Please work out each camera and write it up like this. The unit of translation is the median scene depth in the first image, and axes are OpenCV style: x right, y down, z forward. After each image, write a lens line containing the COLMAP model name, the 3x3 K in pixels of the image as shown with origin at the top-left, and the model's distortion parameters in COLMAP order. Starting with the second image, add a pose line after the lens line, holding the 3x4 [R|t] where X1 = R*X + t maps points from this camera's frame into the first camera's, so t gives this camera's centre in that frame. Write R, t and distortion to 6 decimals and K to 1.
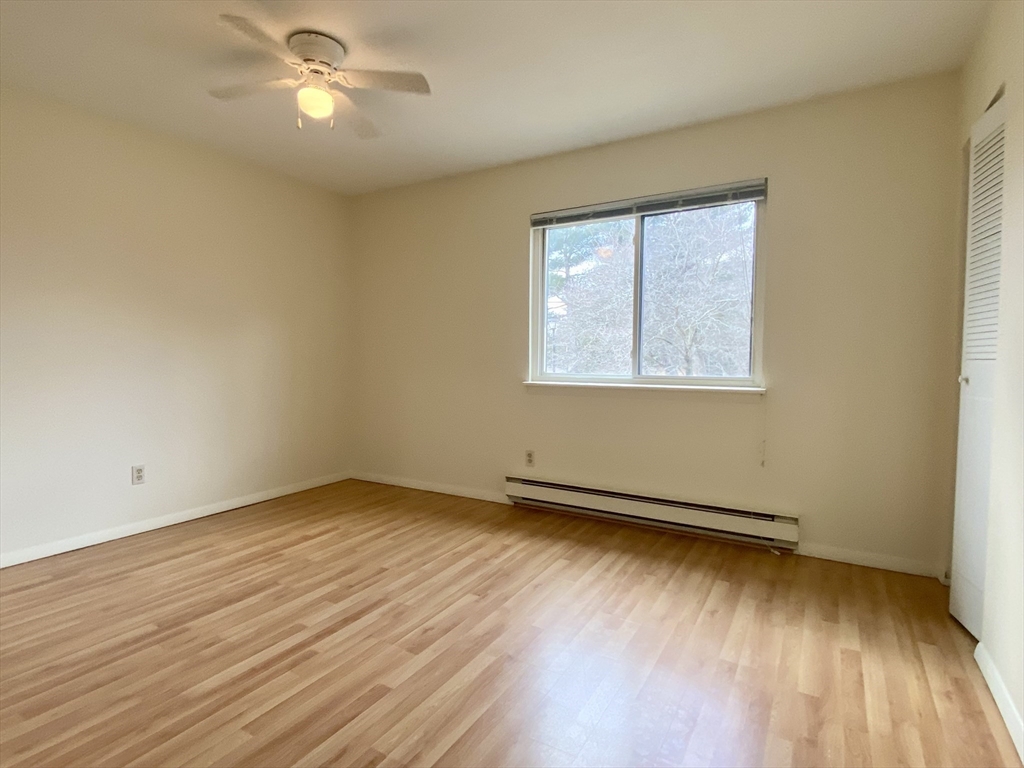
lens RADIAL K [[540.7, 0, 507.1], [0, 540.7, 384.7], [0, 0, 1]] dist [0.014635, -0.001819]
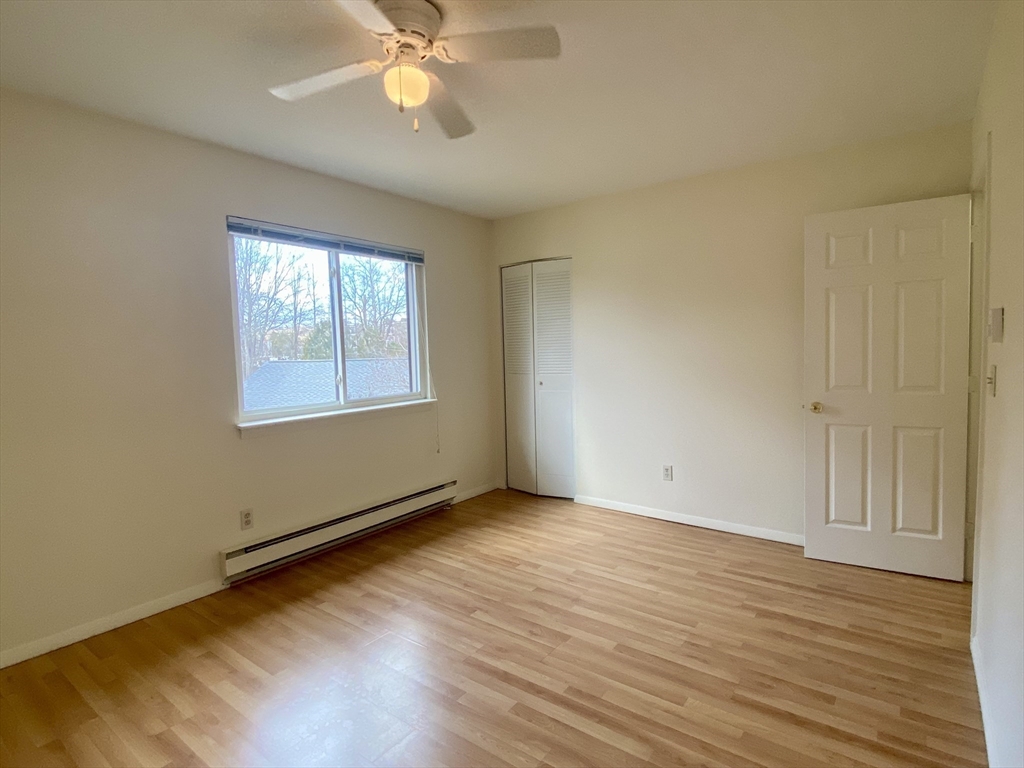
lens RADIAL K [[540.7, 0, 507.0], [0, 540.7, 384.3], [0, 0, 1]] dist [0.014635, -0.001819]
pose [[0.116102, -0.079262, 0.990070, -0.923943], [0.091422, 0.993432, 0.068811, -0.113382], [-0.989021, 0.082525, 0.122586, 0.647839]]
